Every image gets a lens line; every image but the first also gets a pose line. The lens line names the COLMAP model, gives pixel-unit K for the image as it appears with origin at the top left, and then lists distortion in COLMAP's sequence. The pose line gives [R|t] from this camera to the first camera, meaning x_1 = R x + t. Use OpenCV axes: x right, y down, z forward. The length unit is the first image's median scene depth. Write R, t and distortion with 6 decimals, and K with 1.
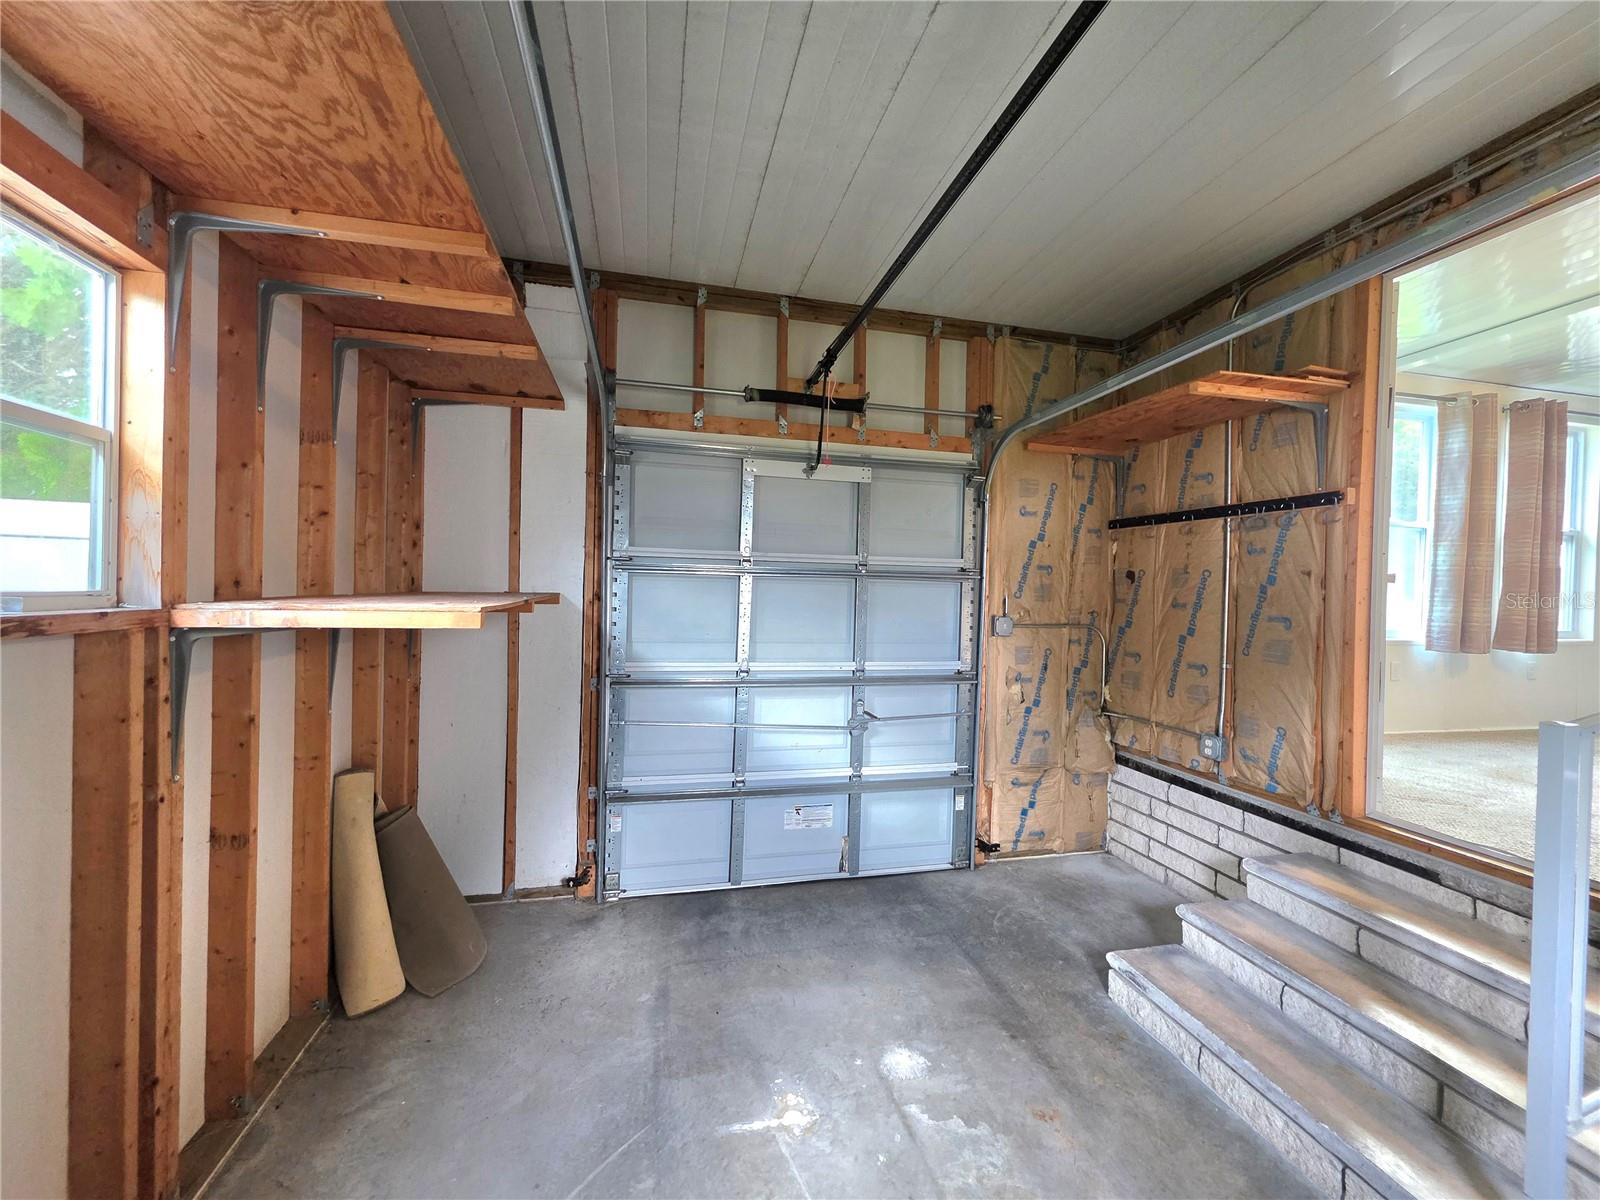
lens RADIAL K [[642.5, 0, 801.0], [0, 642.5, 591.4], [0, 0, 1]] dist [0.000172, 0.000281]
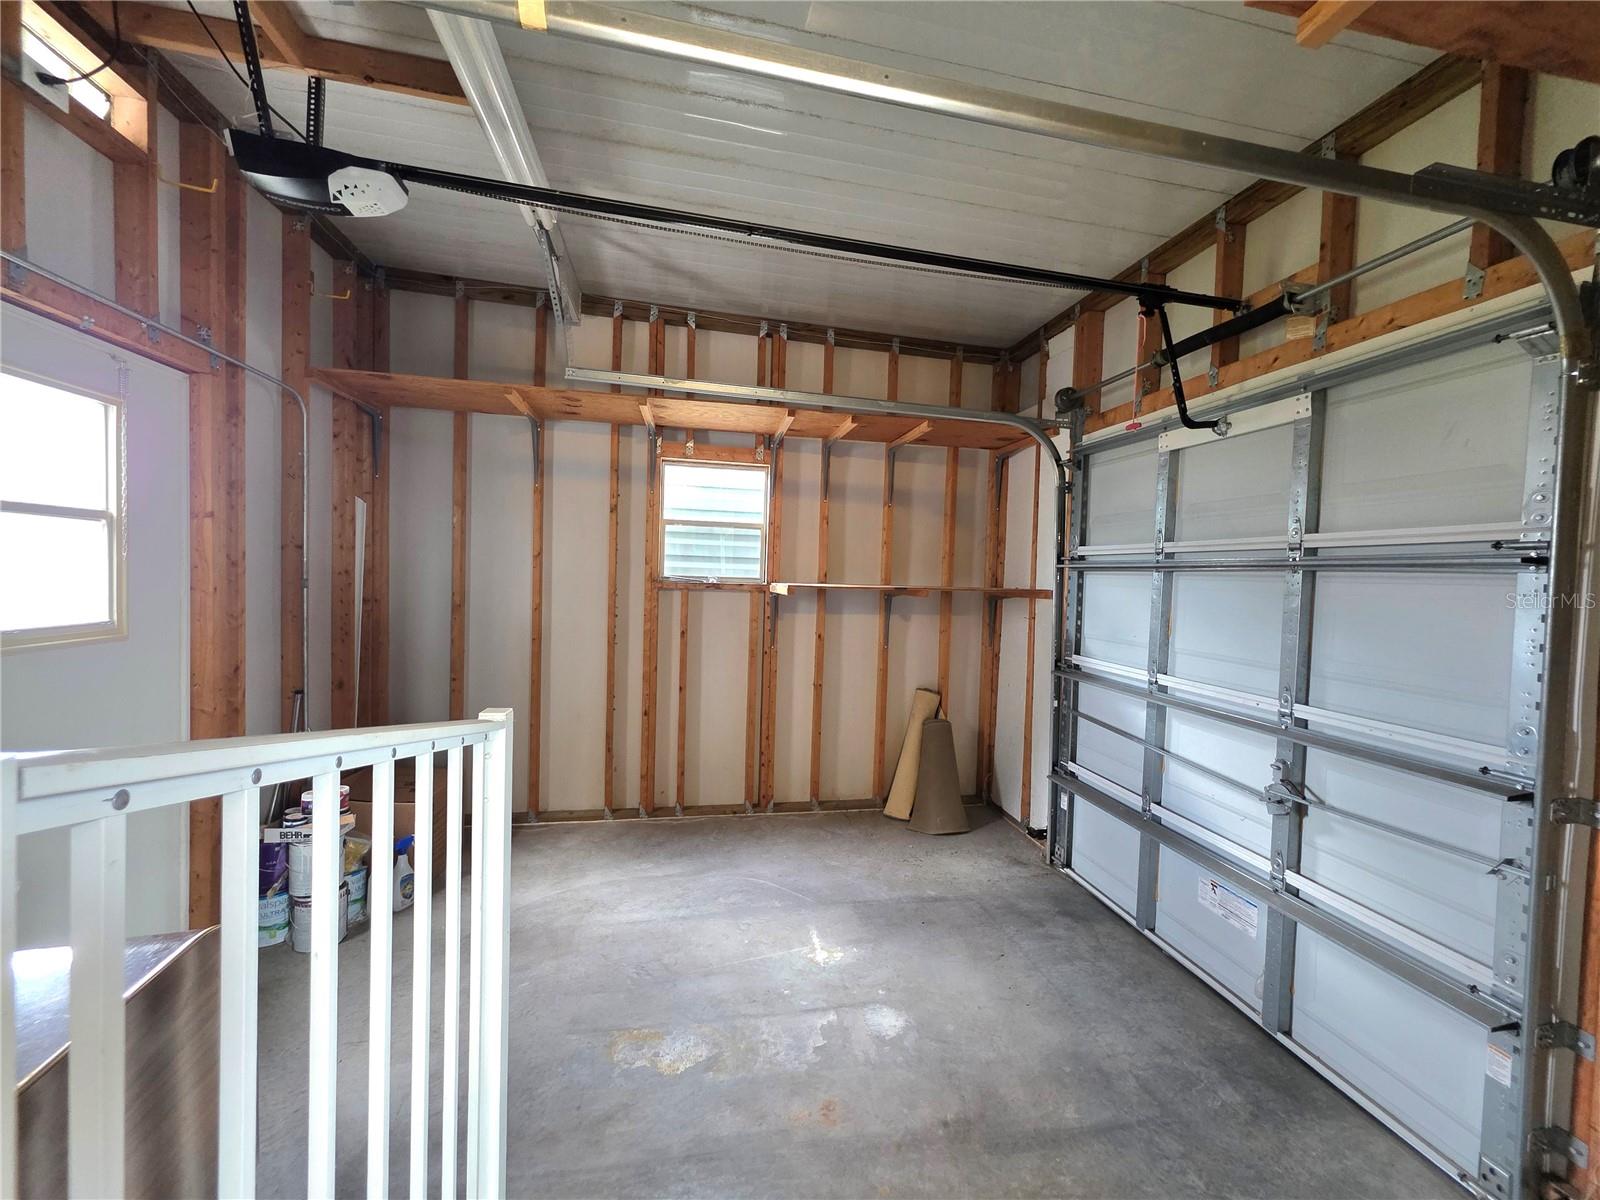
lens RADIAL K [[642.5, 0, 805.6], [0, 642.5, 600.1], [0, 0, 1]] dist [0.000172, 0.000281]
pose [[-0.050393, 0.015162, -0.998614, 0.861957], [-0.042401, 0.998951, 0.017307, 0.020084], [0.997829, 0.043214, -0.049697, 0.632710]]
